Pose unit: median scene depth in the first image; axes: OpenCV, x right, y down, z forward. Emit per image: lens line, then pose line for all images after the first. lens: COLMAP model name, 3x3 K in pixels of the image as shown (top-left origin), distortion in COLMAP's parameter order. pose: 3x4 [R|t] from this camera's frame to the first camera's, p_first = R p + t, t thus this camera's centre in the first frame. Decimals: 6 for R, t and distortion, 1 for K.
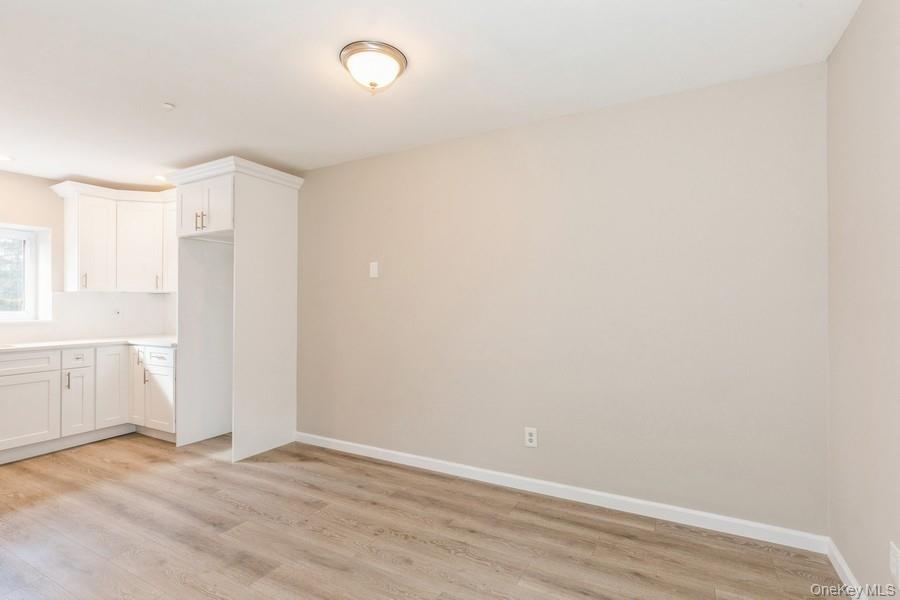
lens RADIAL K [[440.7, 0, 451.3], [0, 440.7, 300.2], [0, 0, 1]] dist [-0.000012, -0.000058]
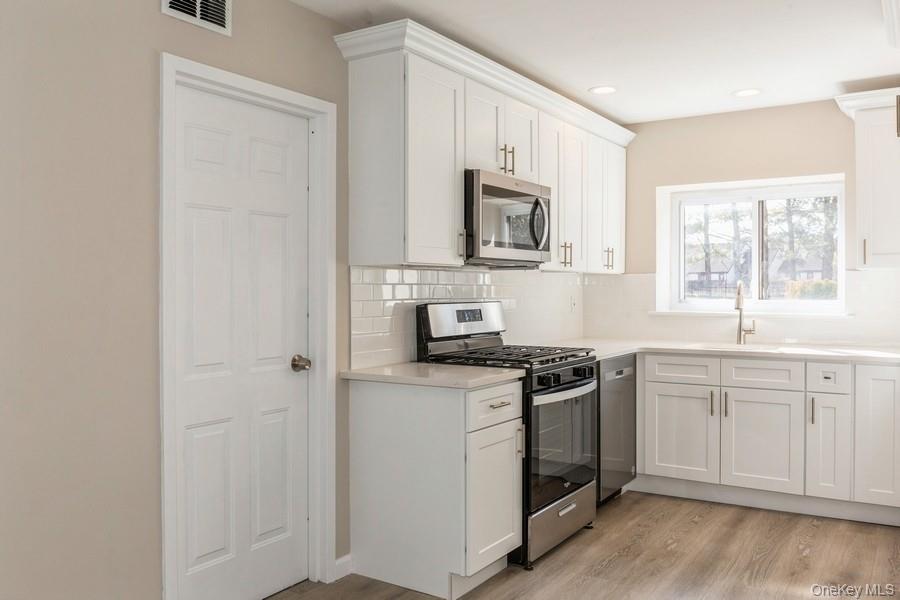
lens RADIAL K [[740.1, 0, 451.6], [0, 740.1, 299.4], [0, 0, 1]] dist [-0.010542, -0.004071]
pose [[-0.063693, 0.015804, -0.997844, 0.227276], [0.007706, 0.999853, 0.015344, 0.001442], [0.997940, -0.006712, -0.063806, 0.551993]]
